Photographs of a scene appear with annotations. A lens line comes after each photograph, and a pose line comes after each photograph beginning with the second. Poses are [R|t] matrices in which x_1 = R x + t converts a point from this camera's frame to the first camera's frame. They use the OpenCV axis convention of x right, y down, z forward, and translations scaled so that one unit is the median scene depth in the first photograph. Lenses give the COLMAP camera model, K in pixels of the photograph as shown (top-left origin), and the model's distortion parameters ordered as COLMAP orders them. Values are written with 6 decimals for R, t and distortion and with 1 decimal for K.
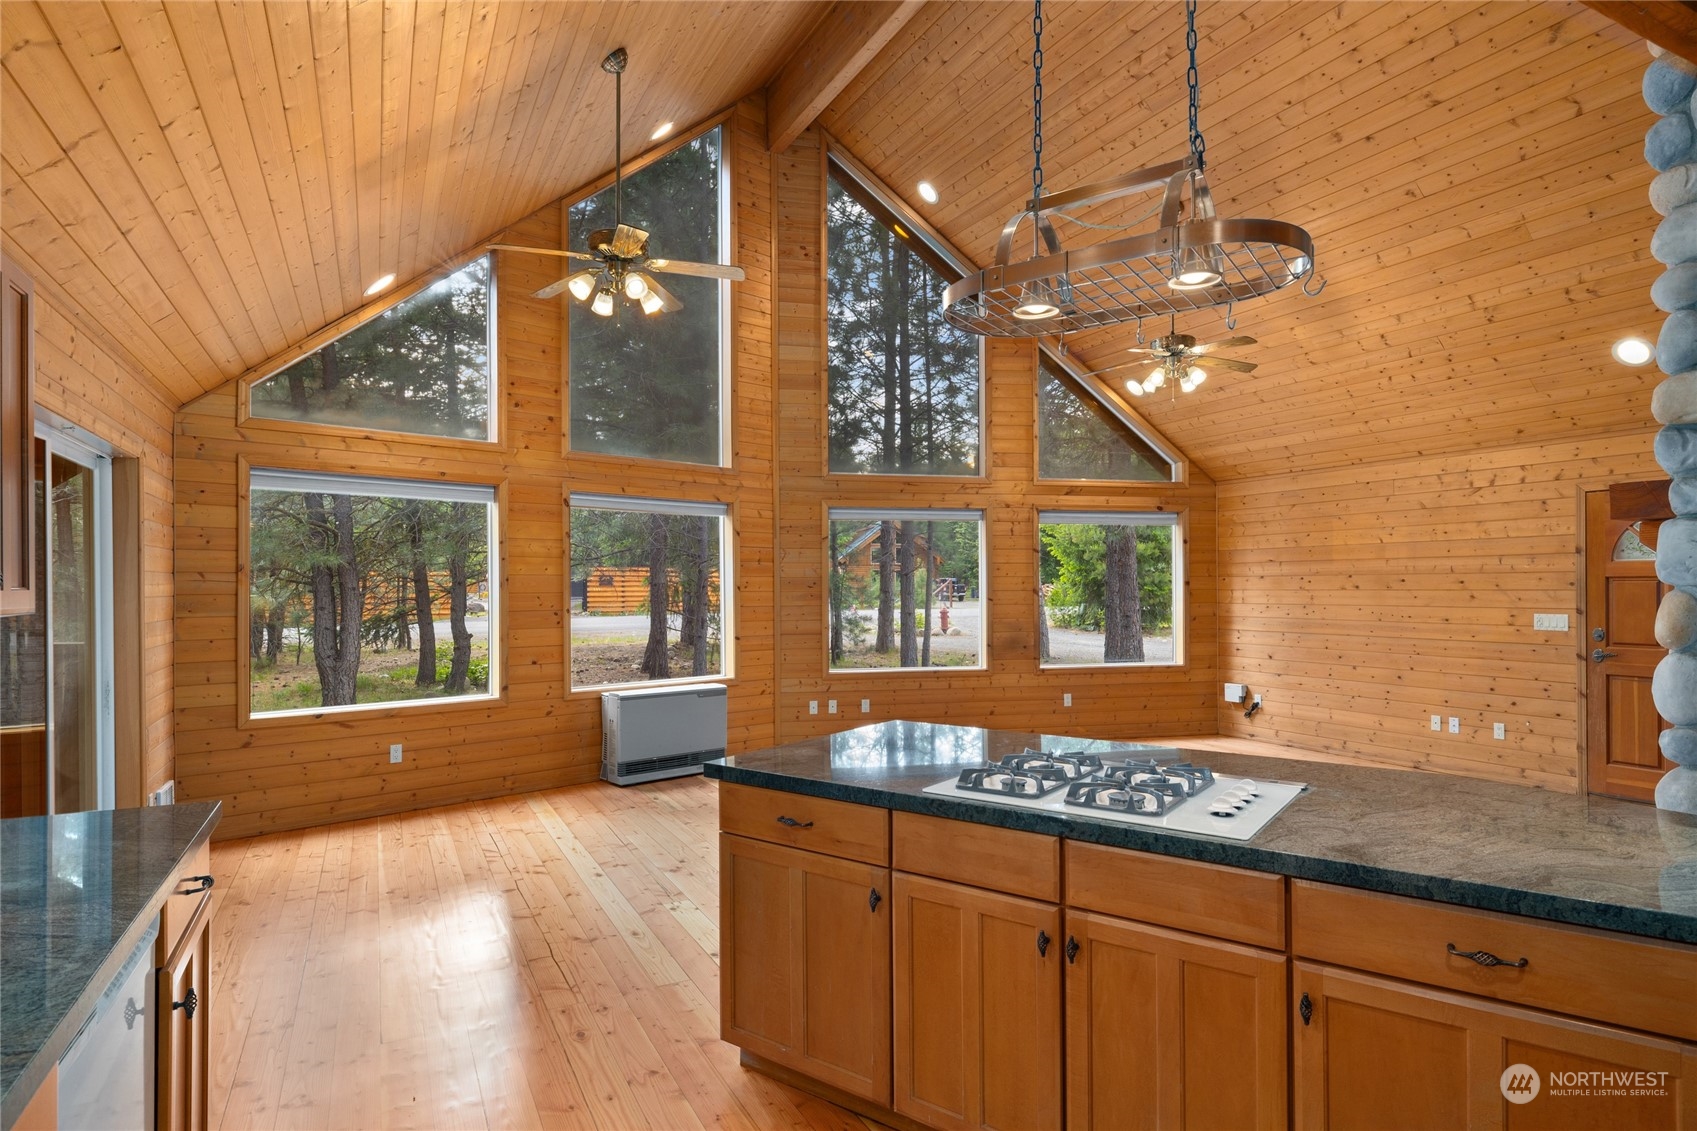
lens RADIAL K [[911.3, 0, 848.5], [0, 911.3, 565.5], [0, 0, 1]] dist [0.001973, 0.000556]
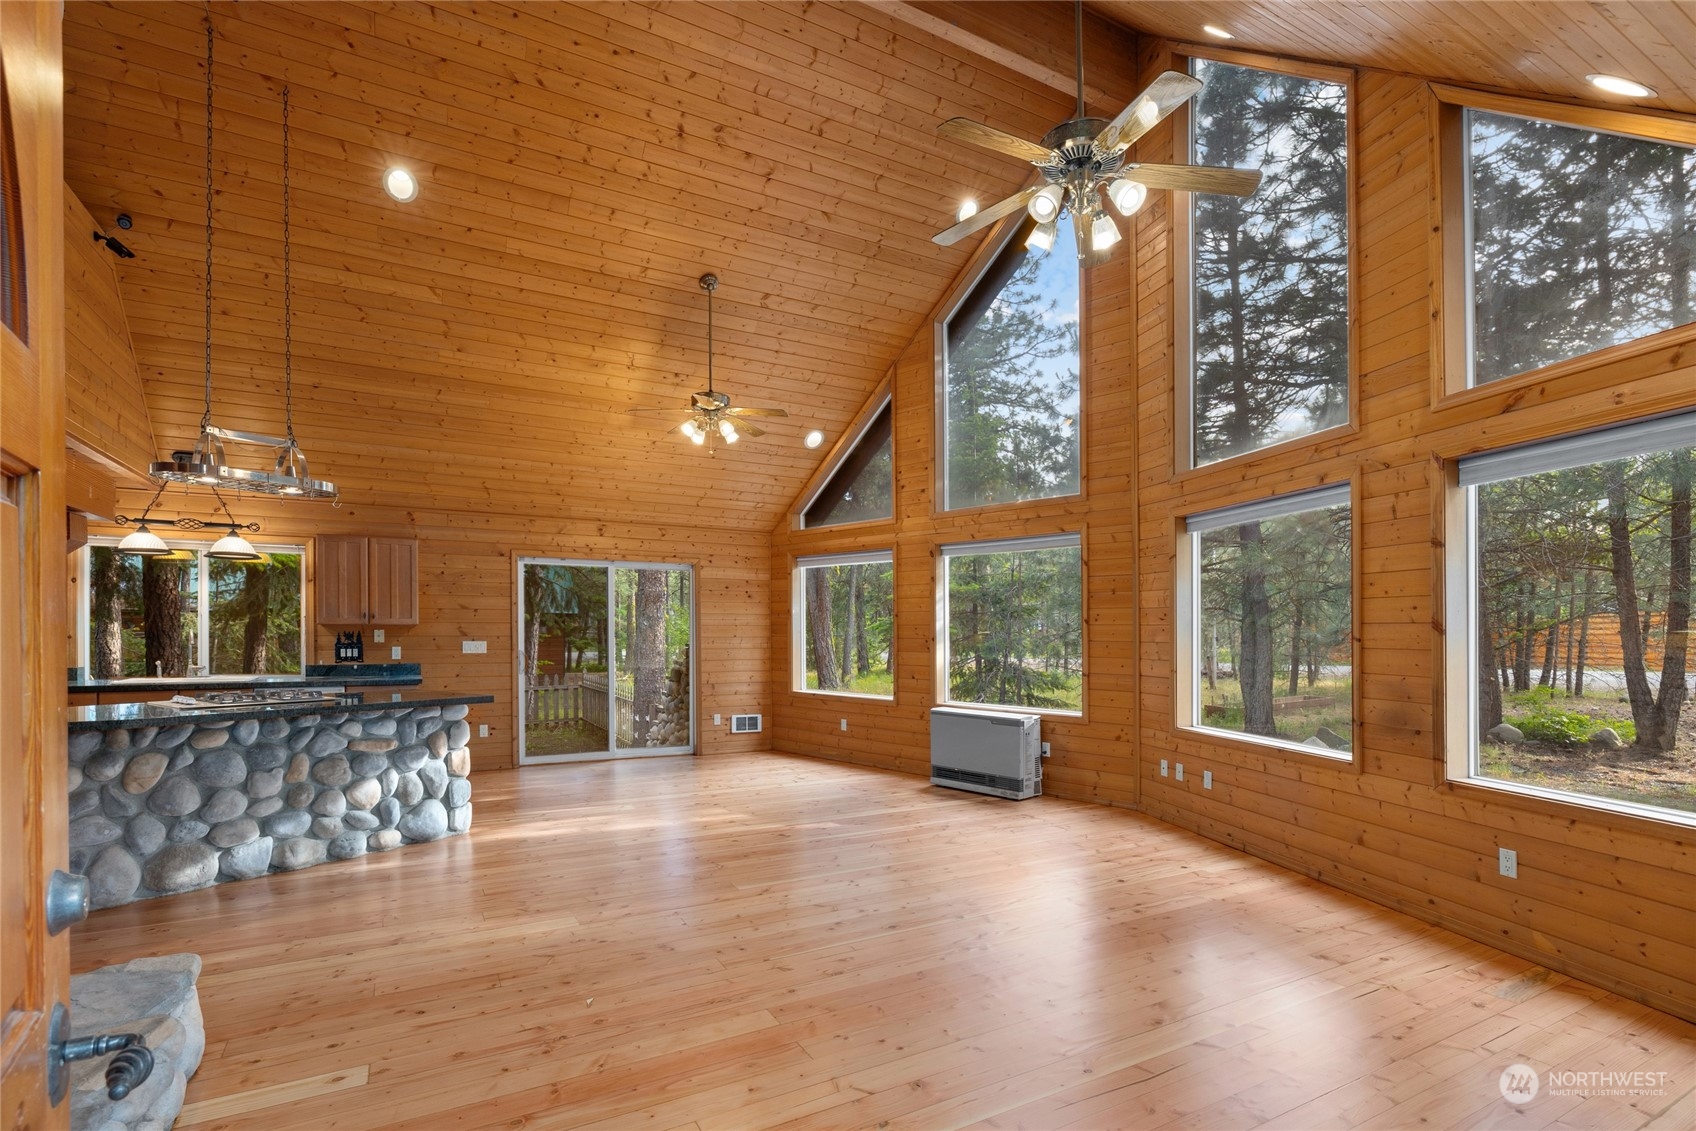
lens RADIAL K [[814.8, 0, 856.3], [0, 814.8, 625.3], [0, 0, 1]] dist [-0.002750, -0.000061]
pose [[0.030624, -0.001594, -0.999530, 0.678993], [0.021543, 0.999767, -0.000935, 0.023864], [0.999299, -0.021504, 0.030651, 0.709117]]
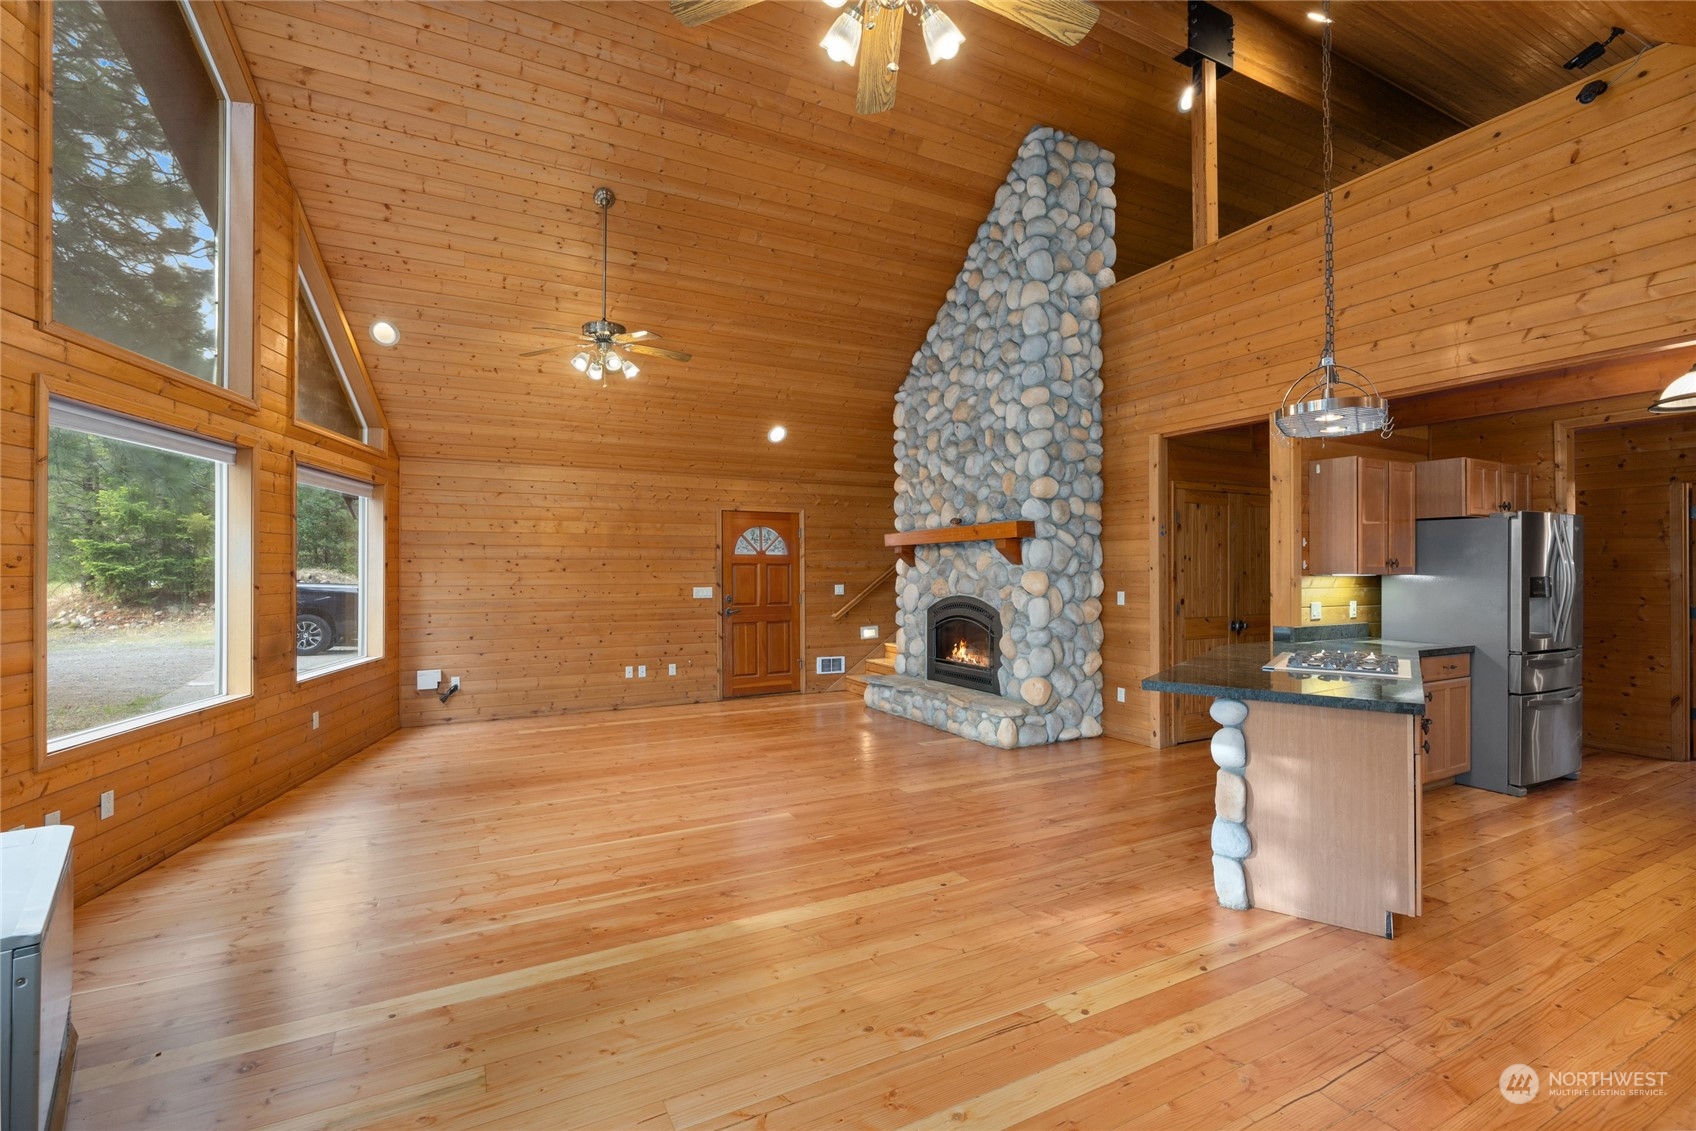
lens RADIAL K [[751.5, 0, 848.0], [0, 751.5, 565.5], [0, 0, 1]] dist [-0.007843, 0.000373]
pose [[-0.000751, 0.008462, 0.999964, -0.398731], [-0.023069, 0.999698, -0.008477, 0.017268], [-0.999734, -0.023074, -0.000555, 0.606621]]
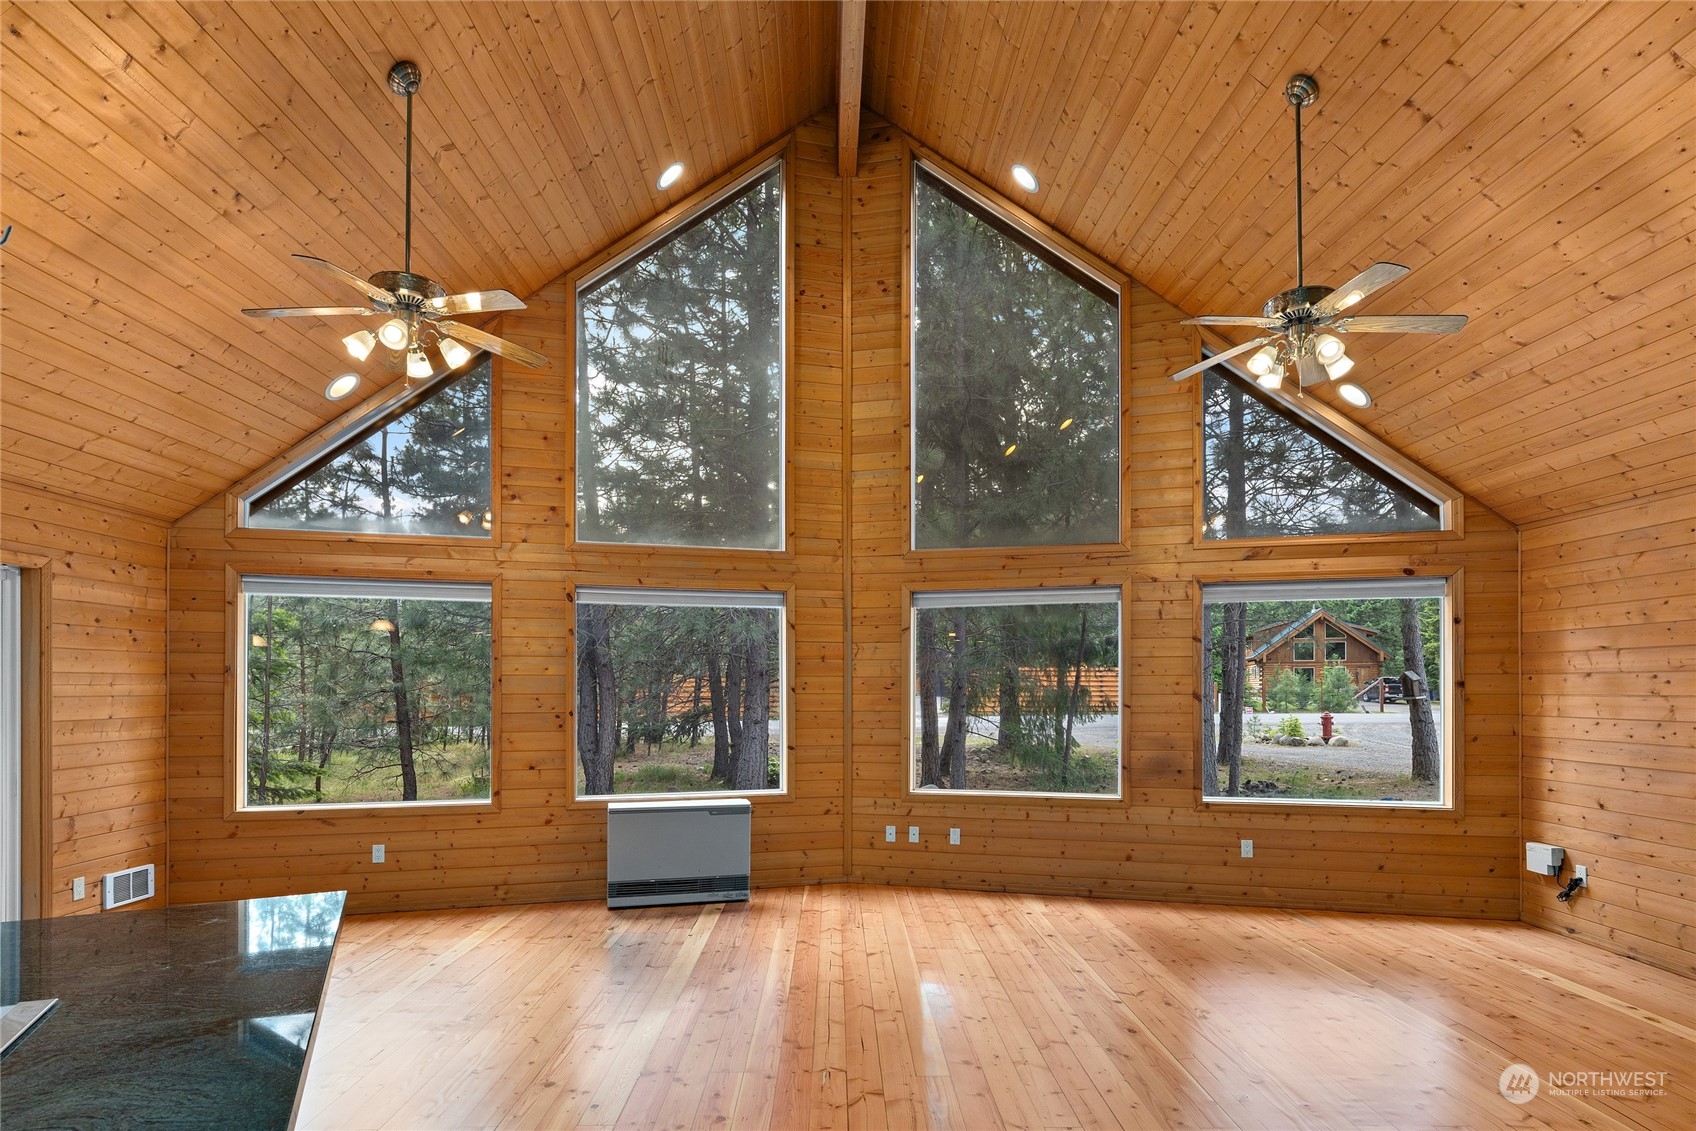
lens RADIAL K [[896.4, 0, 846.3], [0, 896.4, 672.3], [0, 0, 1]] dist [-0.004650, -0.000679]
pose [[0.894014, -0.005035, -0.448011, 0.292802], [0.008177, 0.999954, 0.005079, 0.004333], [0.447965, -0.008204, 0.894013, 0.253654]]
